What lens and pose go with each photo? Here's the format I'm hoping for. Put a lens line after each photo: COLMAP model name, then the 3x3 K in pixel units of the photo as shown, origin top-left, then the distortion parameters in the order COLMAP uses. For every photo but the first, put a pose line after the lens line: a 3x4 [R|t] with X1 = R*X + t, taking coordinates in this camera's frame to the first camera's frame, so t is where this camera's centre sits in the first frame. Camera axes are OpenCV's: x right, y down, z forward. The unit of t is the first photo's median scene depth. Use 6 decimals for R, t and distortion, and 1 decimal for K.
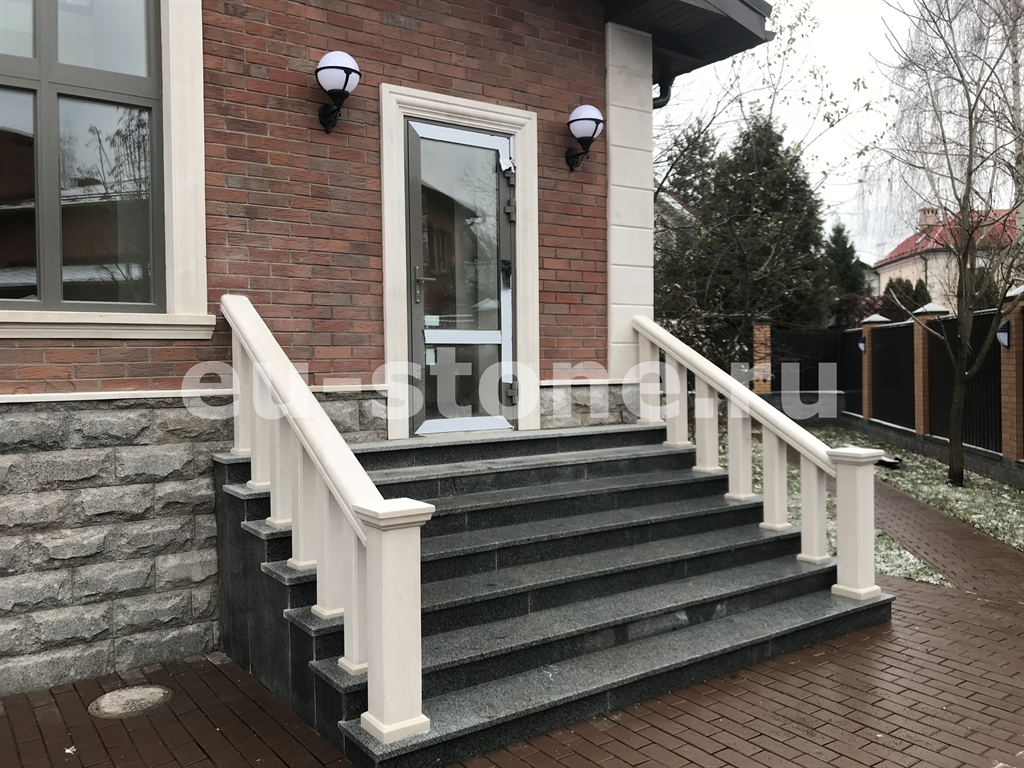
lens RADIAL K [[839.4, 0, 504.8], [0, 839.4, 384.0], [0, 0, 1]] dist [0.026718, -0.033547]
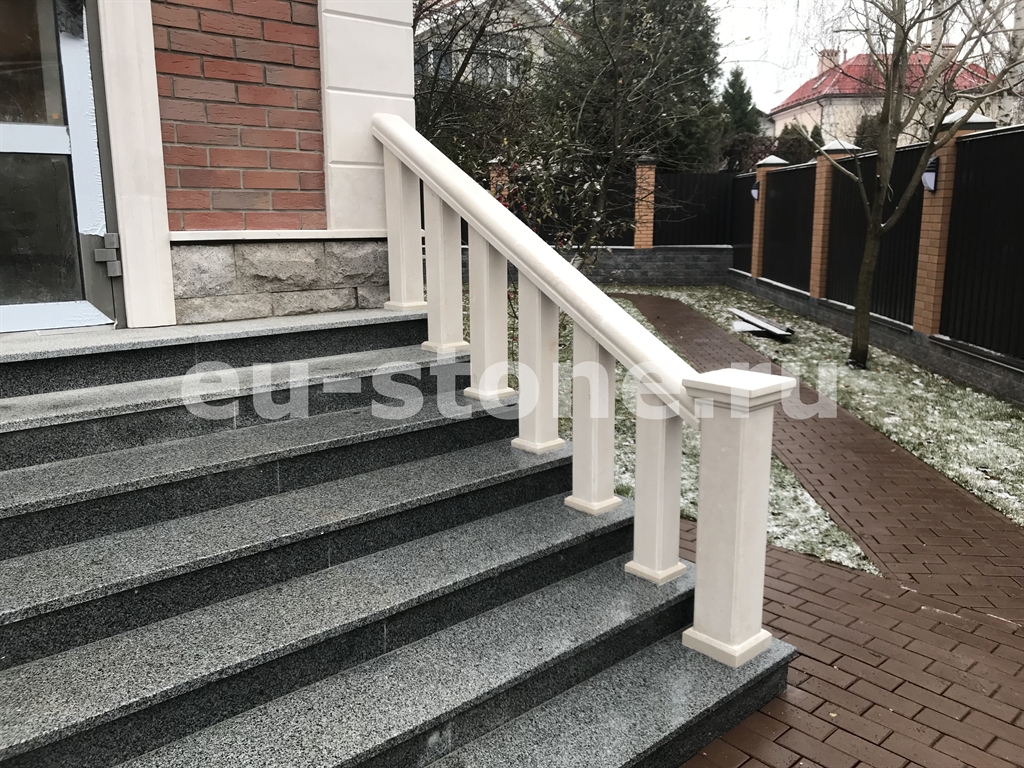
lens RADIAL K [[839.4, 0, 512.1], [0, 839.4, 382.7], [0, 0, 1]] dist [0.026718, -0.033547]
pose [[0.991721, -0.015744, 0.127444, 0.107419], [-0.006552, 0.984959, 0.172666, -0.001767], [-0.128245, -0.172071, 0.976701, 0.260400]]
